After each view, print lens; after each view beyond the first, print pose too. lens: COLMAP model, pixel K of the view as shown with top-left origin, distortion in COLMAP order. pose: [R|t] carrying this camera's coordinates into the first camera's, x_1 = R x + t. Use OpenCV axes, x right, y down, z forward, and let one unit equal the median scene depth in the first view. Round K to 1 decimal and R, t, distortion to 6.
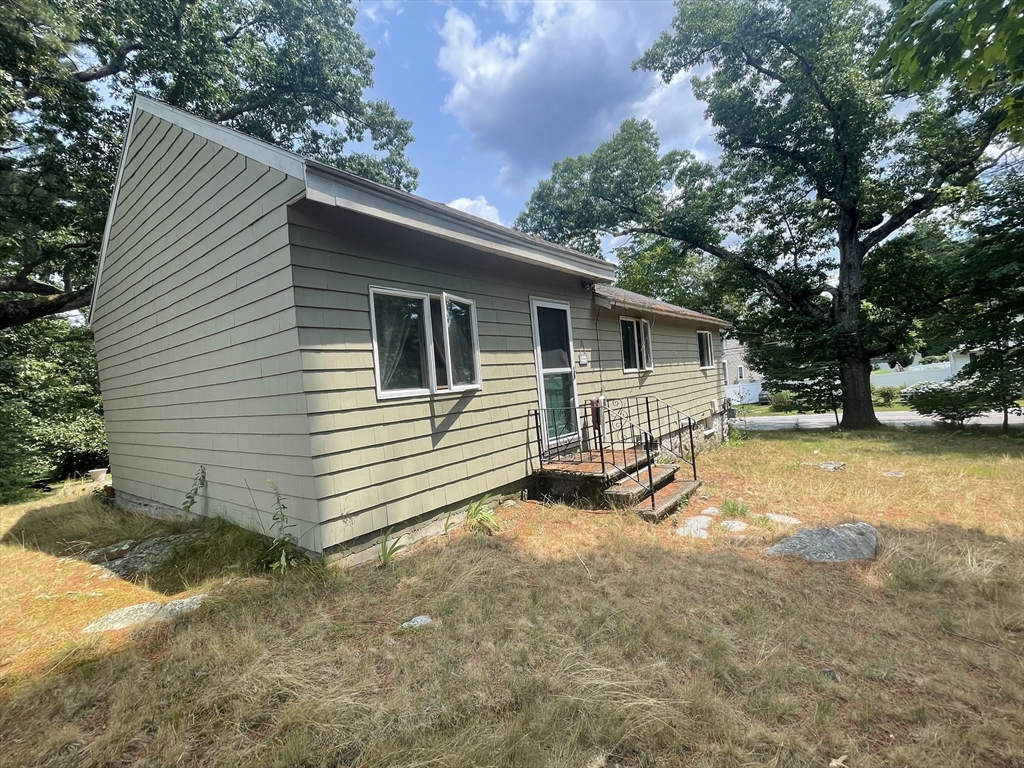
lens RADIAL K [[462.2, 0, 512.3], [0, 462.2, 381.4], [0, 0, 1]] dist [-0.003554, 0.000854]
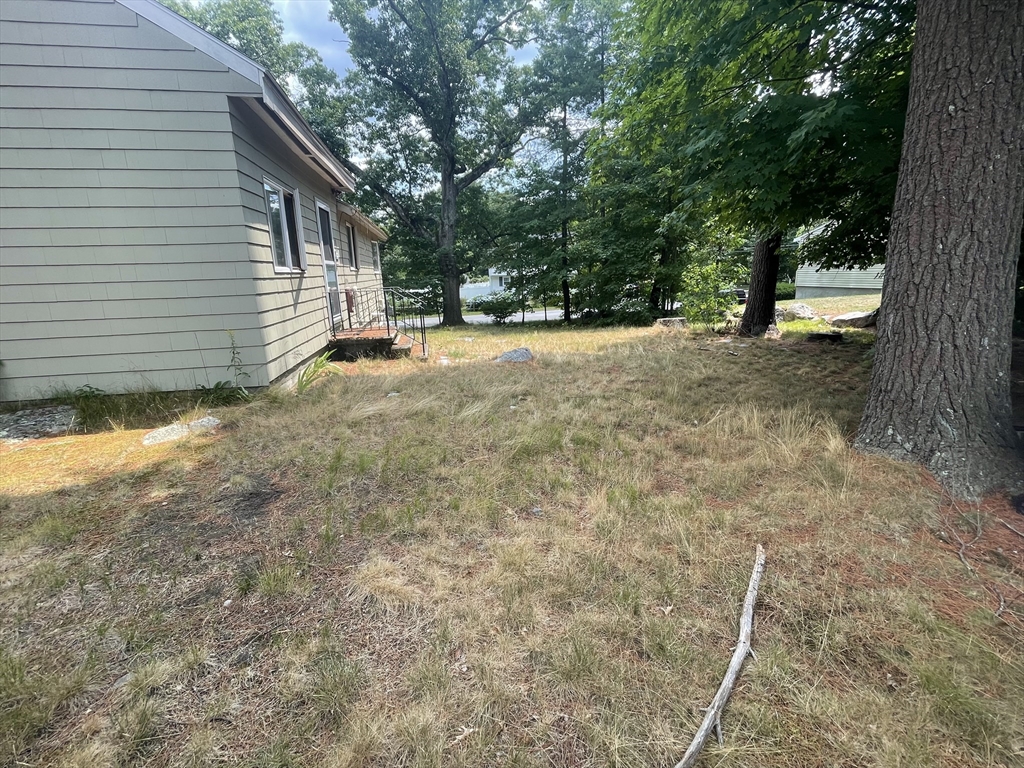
lens RADIAL K [[462.2, 0, 510.0], [0, 462.2, 381.4], [0, 0, 1]] dist [-0.003554, 0.000854]
pose [[0.675773, -0.109396, 0.728947, -0.268901], [-0.028191, 0.984366, 0.173862, 0.031777], [-0.736570, -0.138041, 0.662124, -0.117499]]
